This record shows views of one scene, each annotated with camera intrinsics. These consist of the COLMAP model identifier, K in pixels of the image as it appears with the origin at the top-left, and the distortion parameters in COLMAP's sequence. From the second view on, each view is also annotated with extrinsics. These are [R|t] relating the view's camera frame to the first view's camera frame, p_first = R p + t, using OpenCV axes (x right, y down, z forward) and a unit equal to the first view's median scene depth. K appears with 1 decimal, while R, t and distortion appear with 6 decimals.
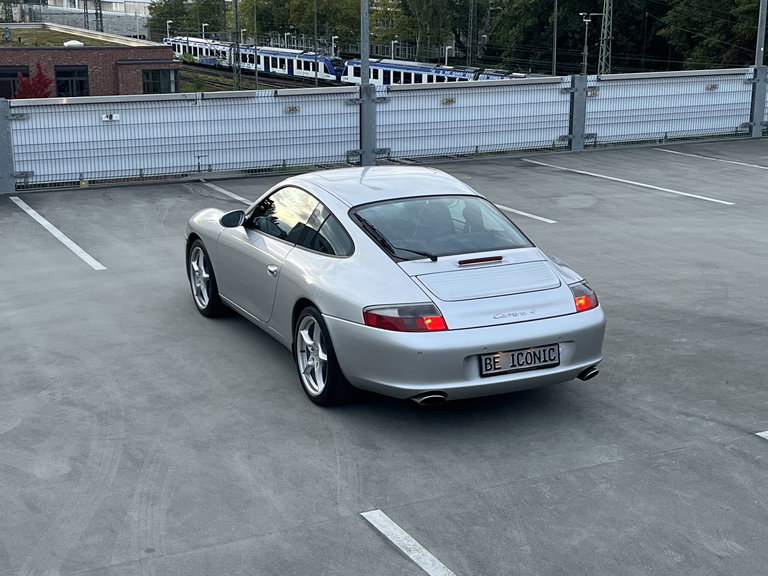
lens RADIAL K [[1200.5, 0, 384.5], [0, 1200.5, 285.5], [0, 0, 1]] dist [0.075881, 0.000000]
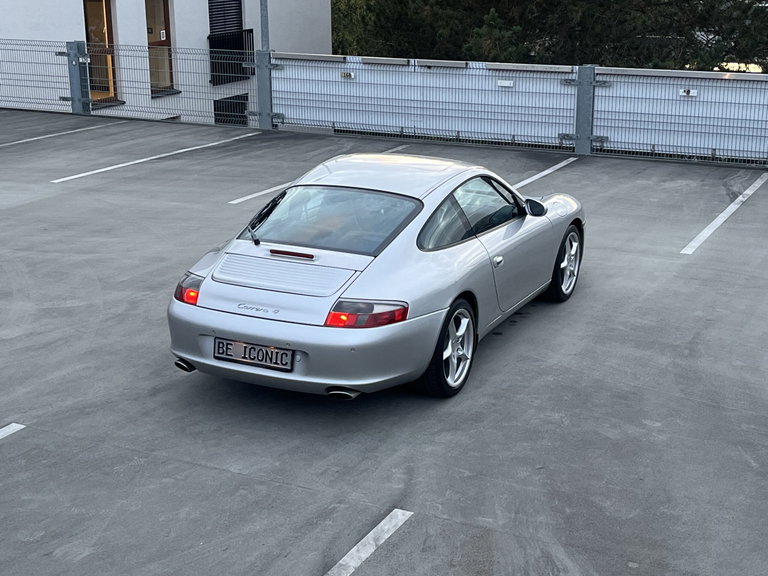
lens RADIAL K [[1200.5, 0, 386.0], [0, 1200.5, 290.5], [0, 0, 1]] dist [0.075881, 0.000000]
pose [[0.617815, 0.225149, -0.753401, 0.902469], [-0.196193, 0.971966, 0.129581, -0.138520], [0.761455, 0.067755, 0.644667, 0.417203]]
